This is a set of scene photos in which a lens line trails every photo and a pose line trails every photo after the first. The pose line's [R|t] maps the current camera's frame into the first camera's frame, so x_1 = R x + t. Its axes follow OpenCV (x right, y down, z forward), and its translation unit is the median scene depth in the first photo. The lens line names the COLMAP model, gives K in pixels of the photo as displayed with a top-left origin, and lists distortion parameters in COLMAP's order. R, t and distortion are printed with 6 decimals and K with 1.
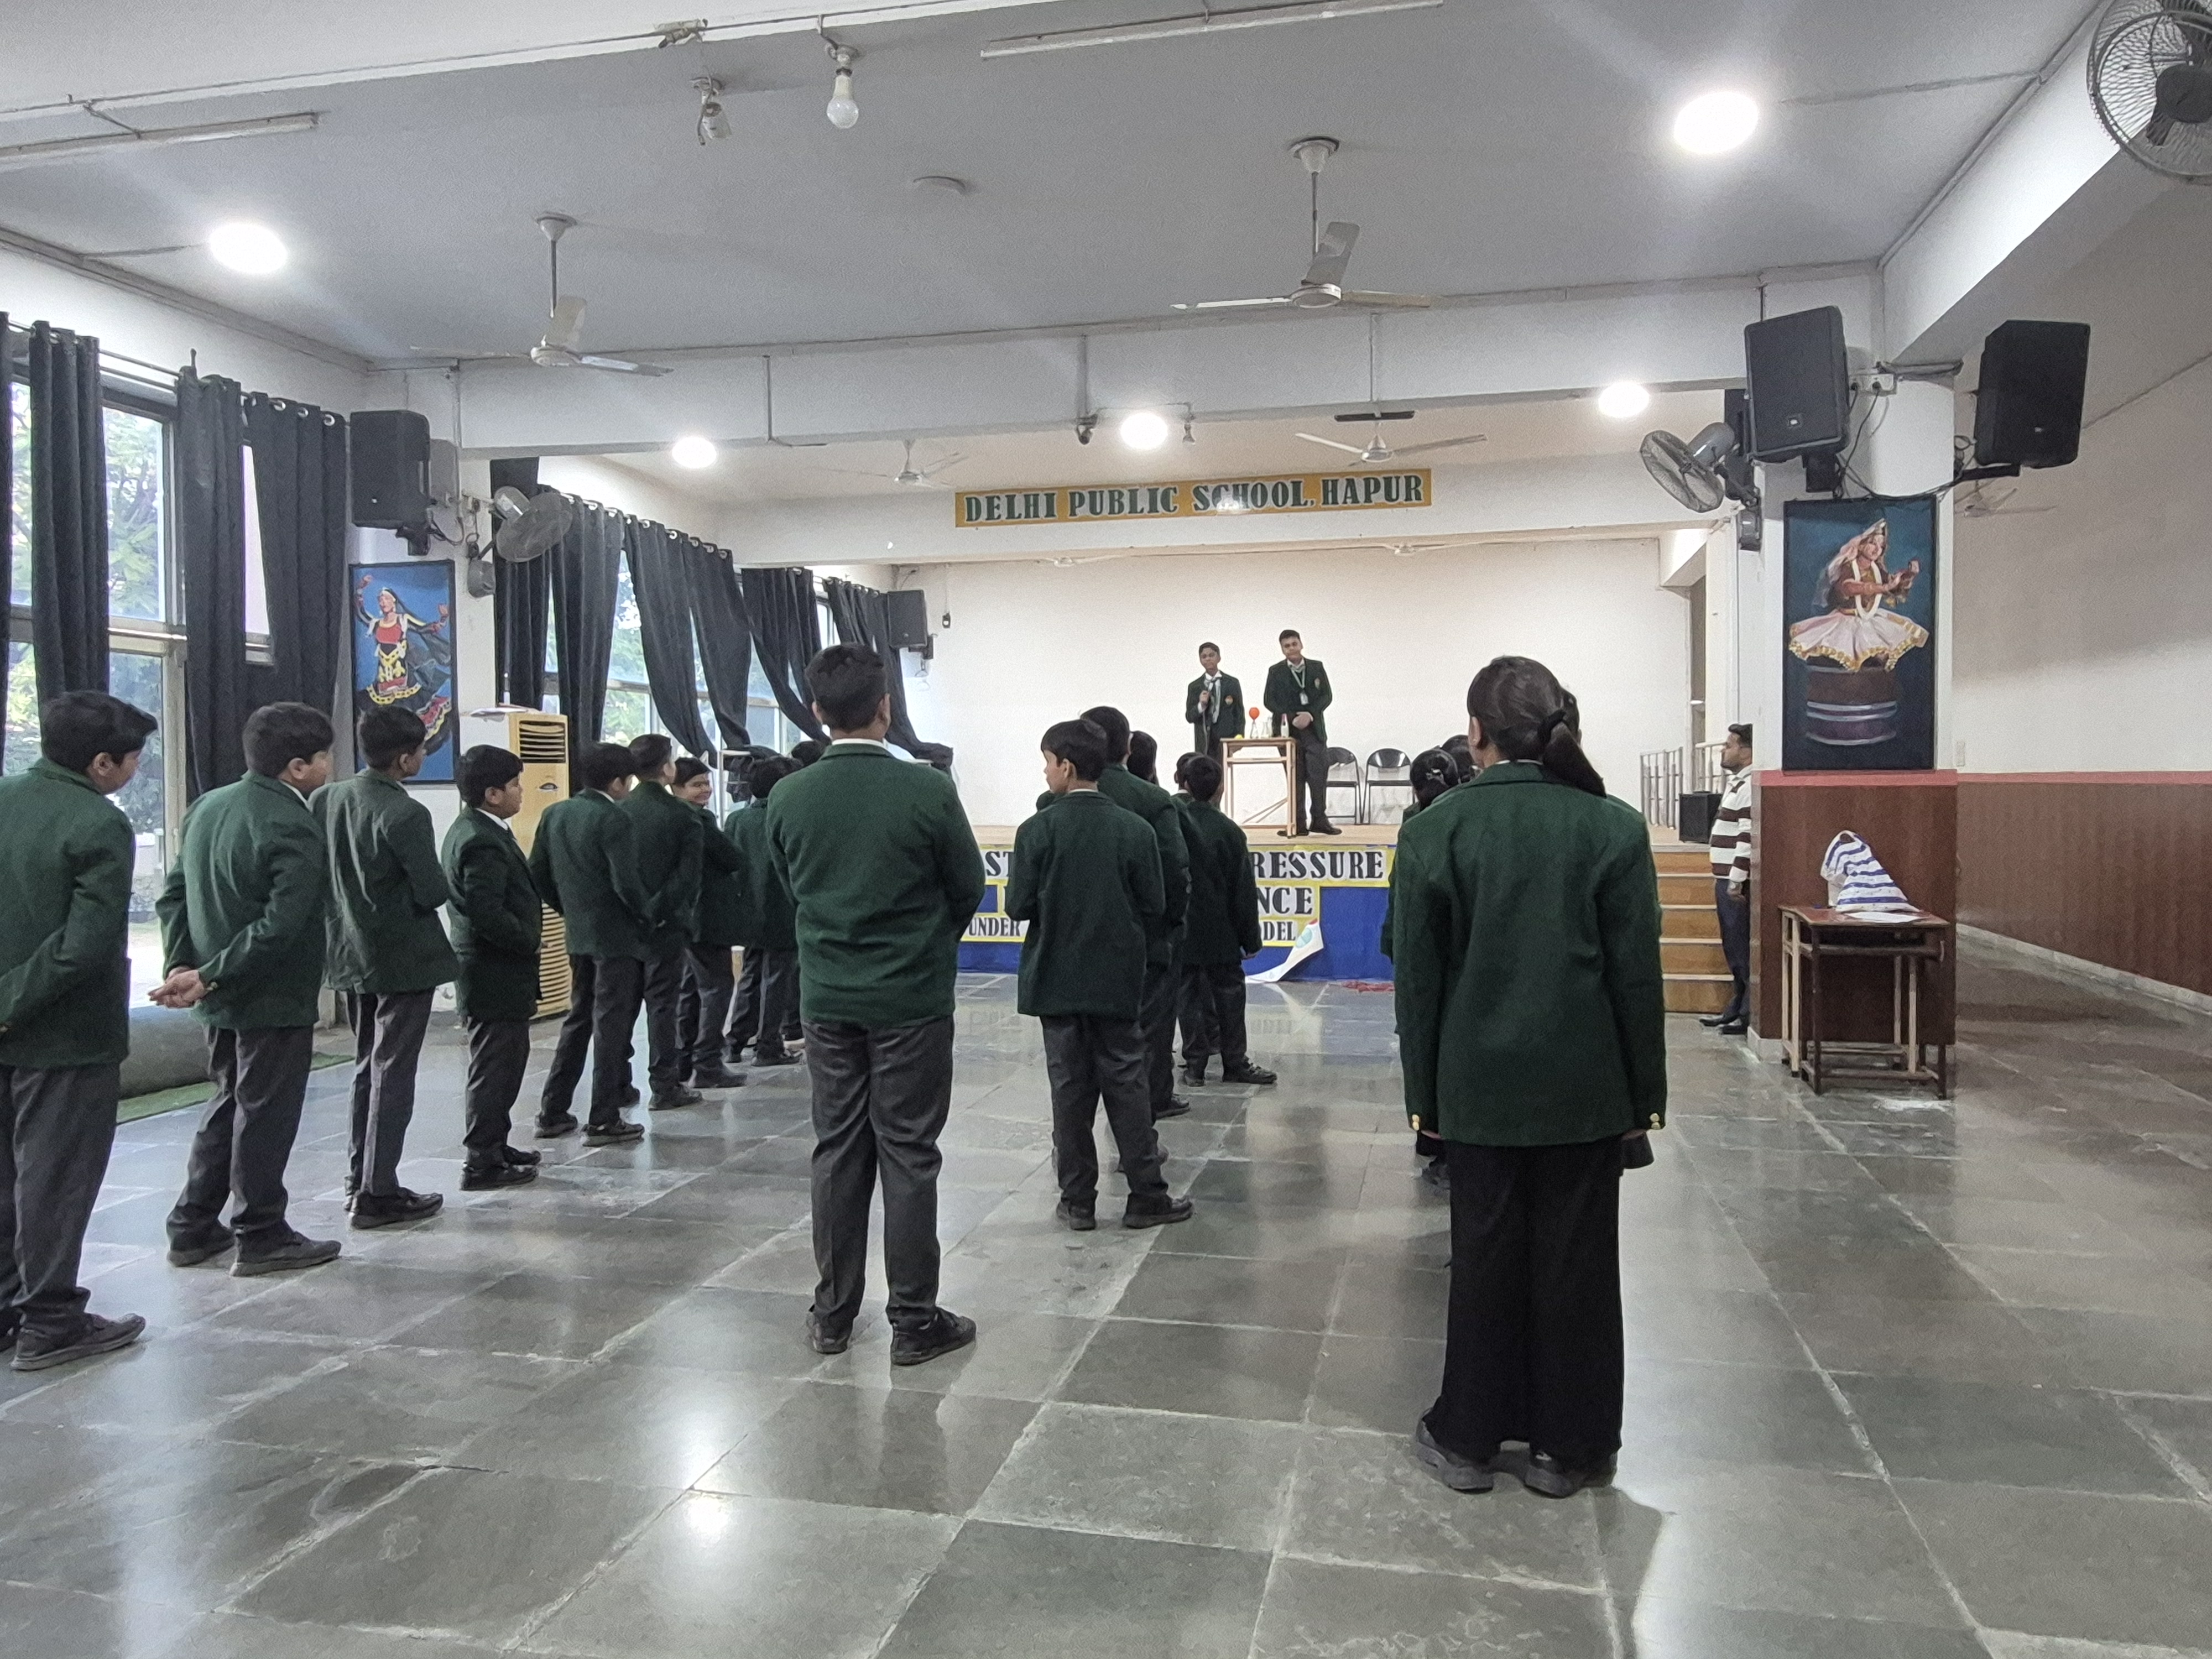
lens RADIAL K [[1595.7, 0, 1107.1], [0, 1595.7, 827.4], [0, 0, 1]] dist [-0.005511, 0.003637]
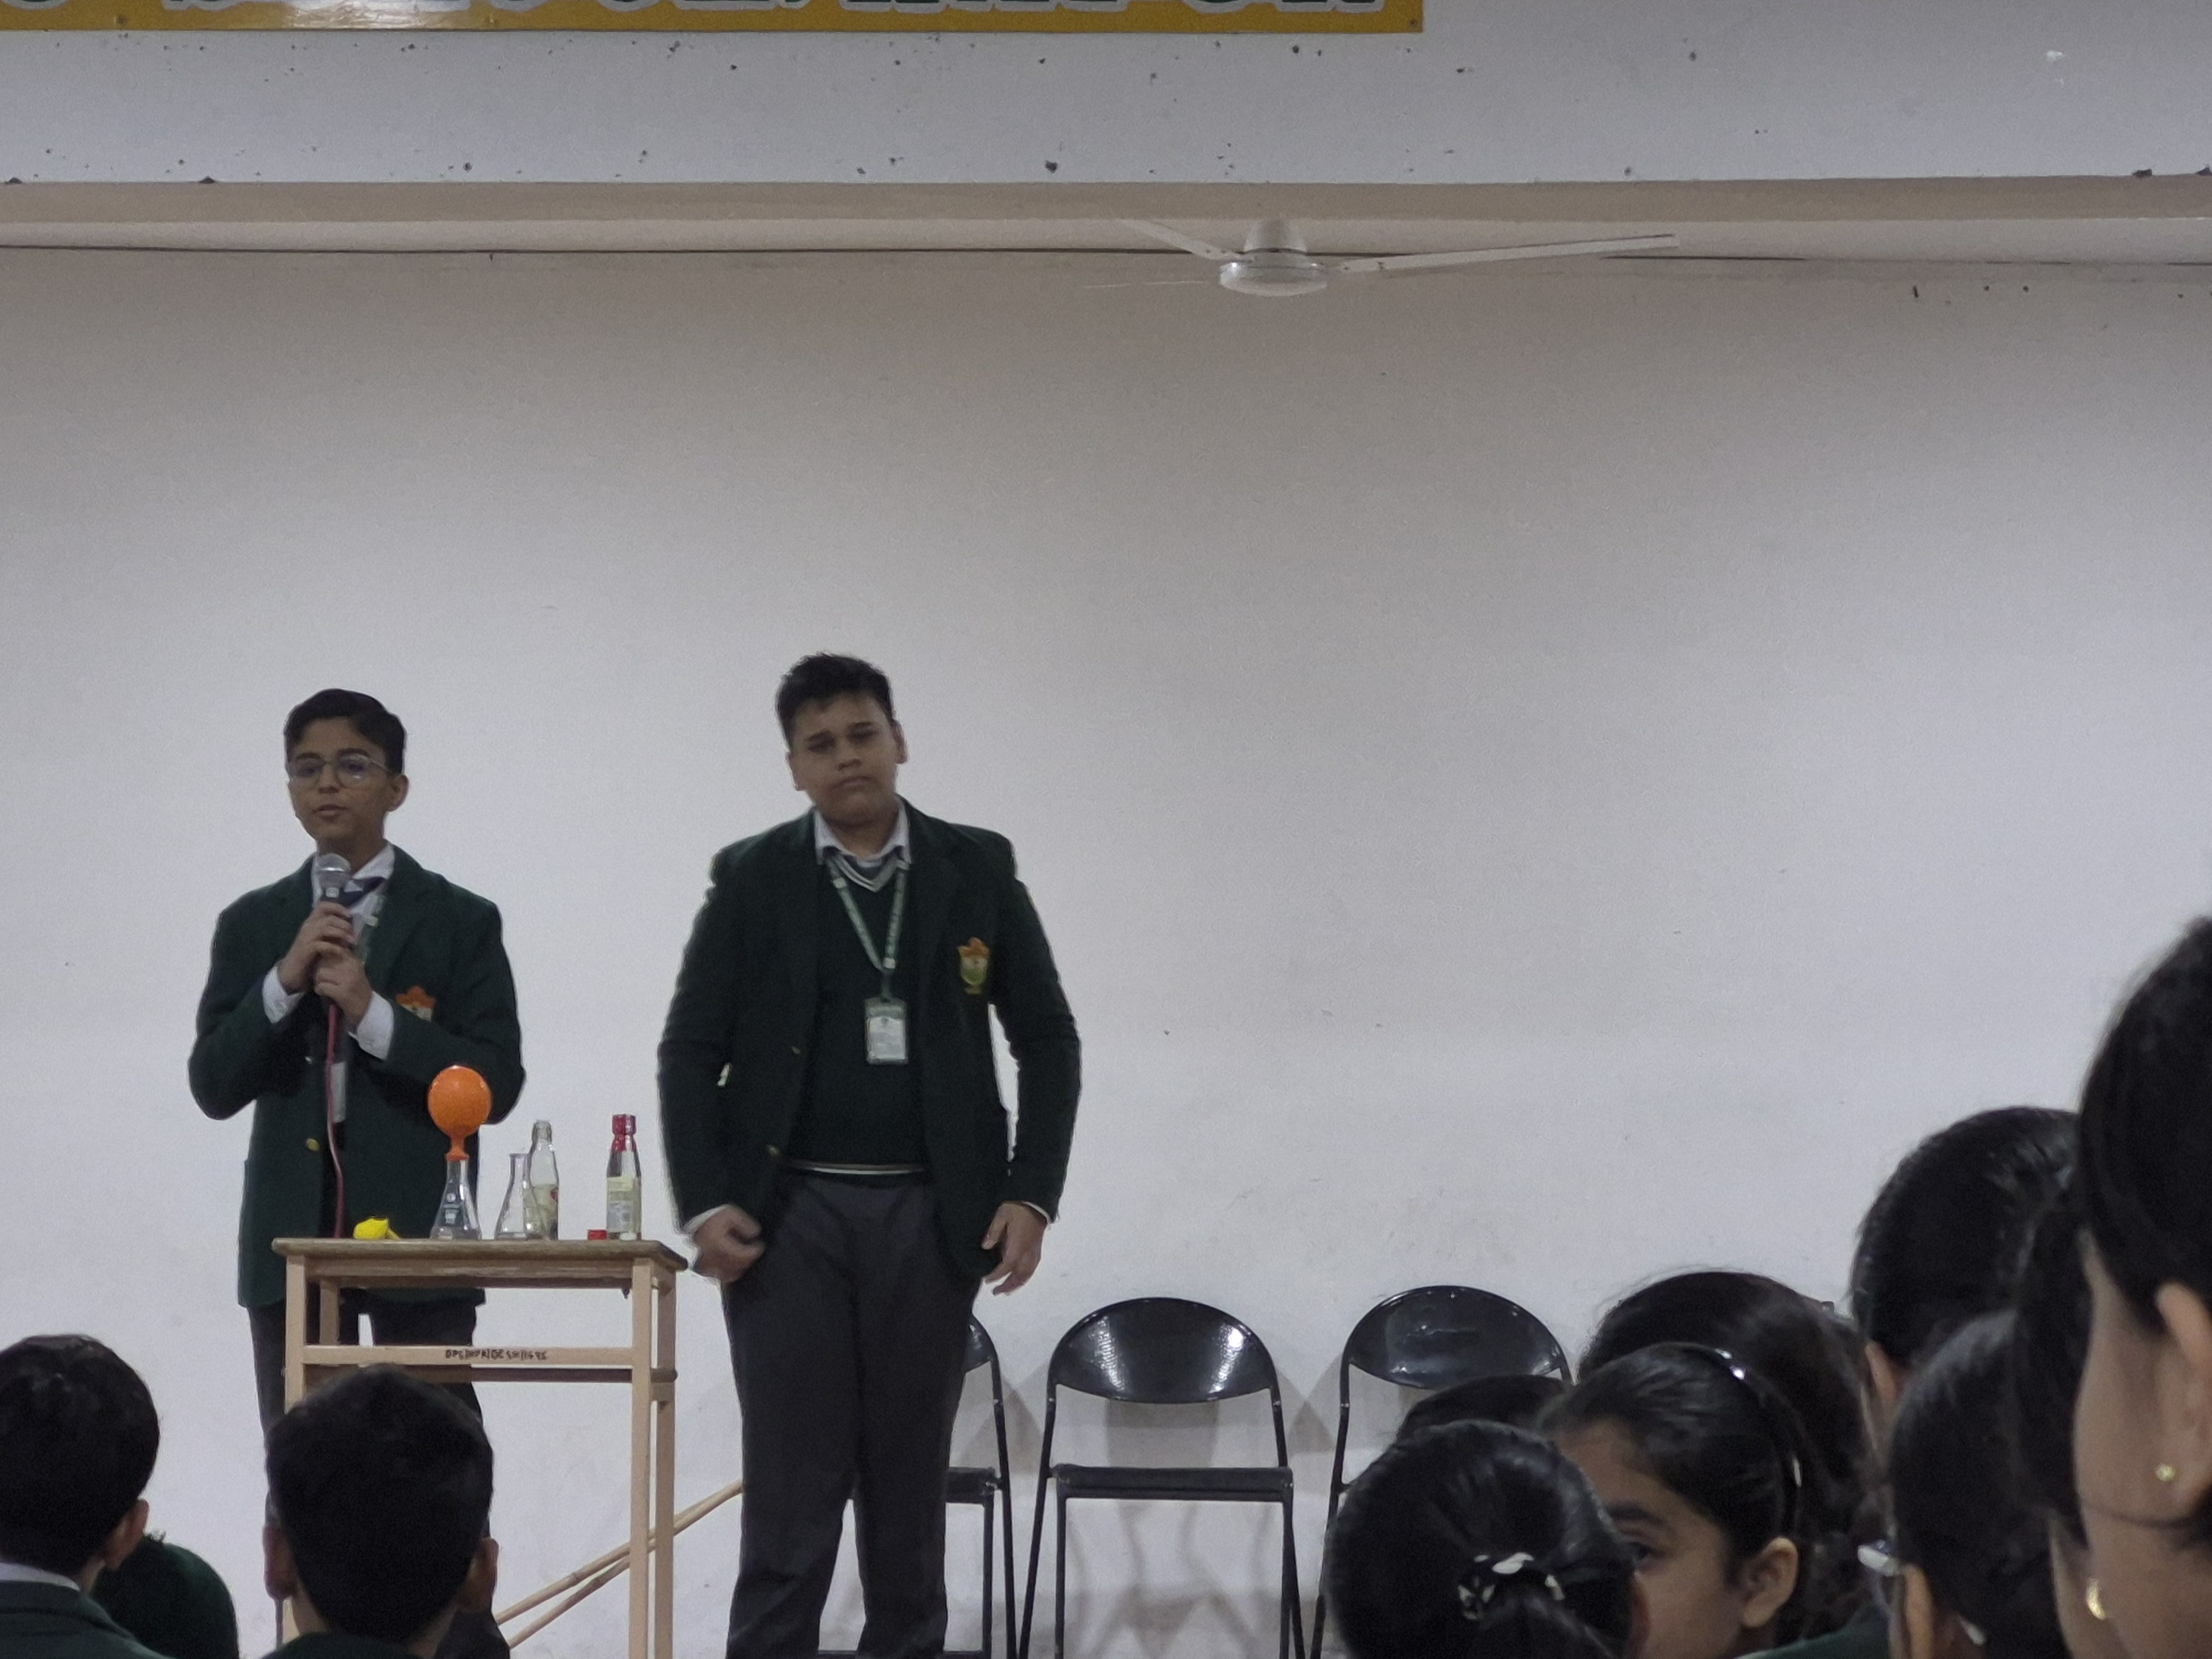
lens RADIAL K [[4445.1, 0, 1103.9], [0, 4445.1, 827.8], [0, 0, 1]] dist [-0.012683, 0.000000]
pose [[0.986437, 0.036823, 0.159957, 0.067754], [-0.009566, 0.985751, -0.167937, -0.013494], [-0.163862, 0.164129, 0.972734, 0.476082]]
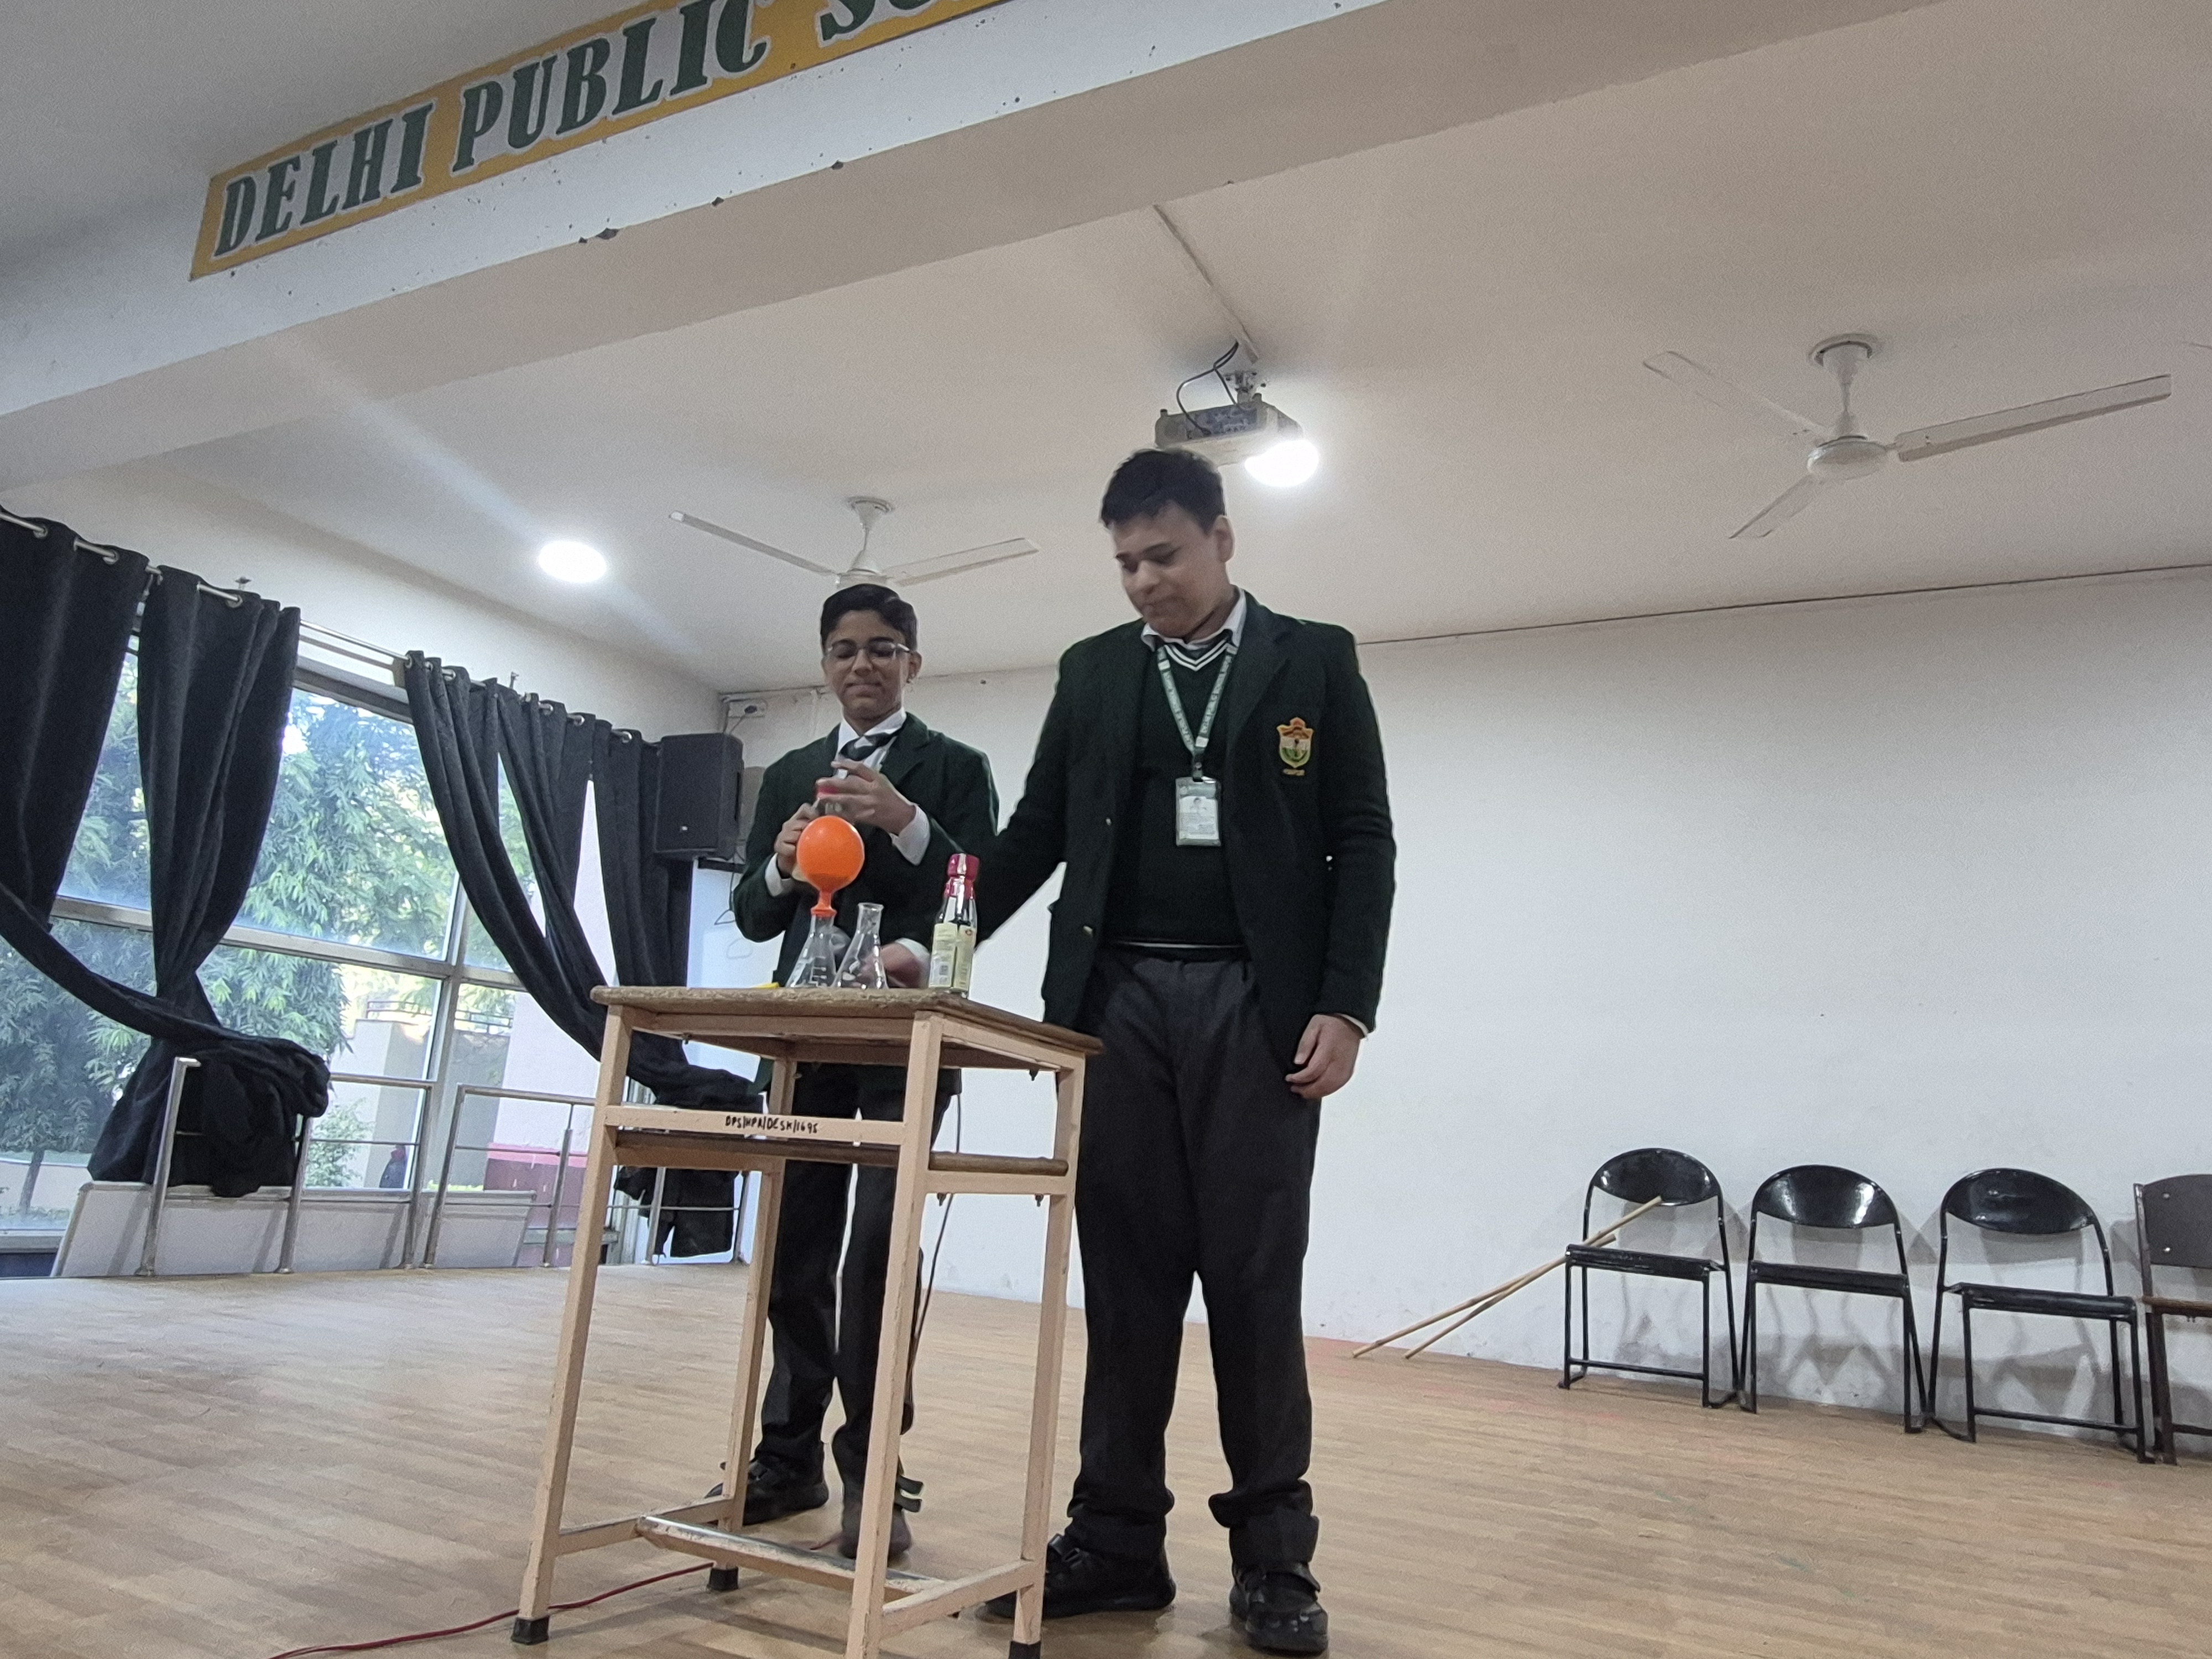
lens RADIAL K [[1595.7, 0, 1109.2], [0, 1595.7, 831.5], [0, 0, 1]] dist [-0.005511, 0.003637]
pose [[0.956018, 0.017174, -0.292804, 0.164977], [-0.091015, 0.966376, -0.240486, -0.029772], [0.278829, 0.256559, 0.925436, 0.803770]]
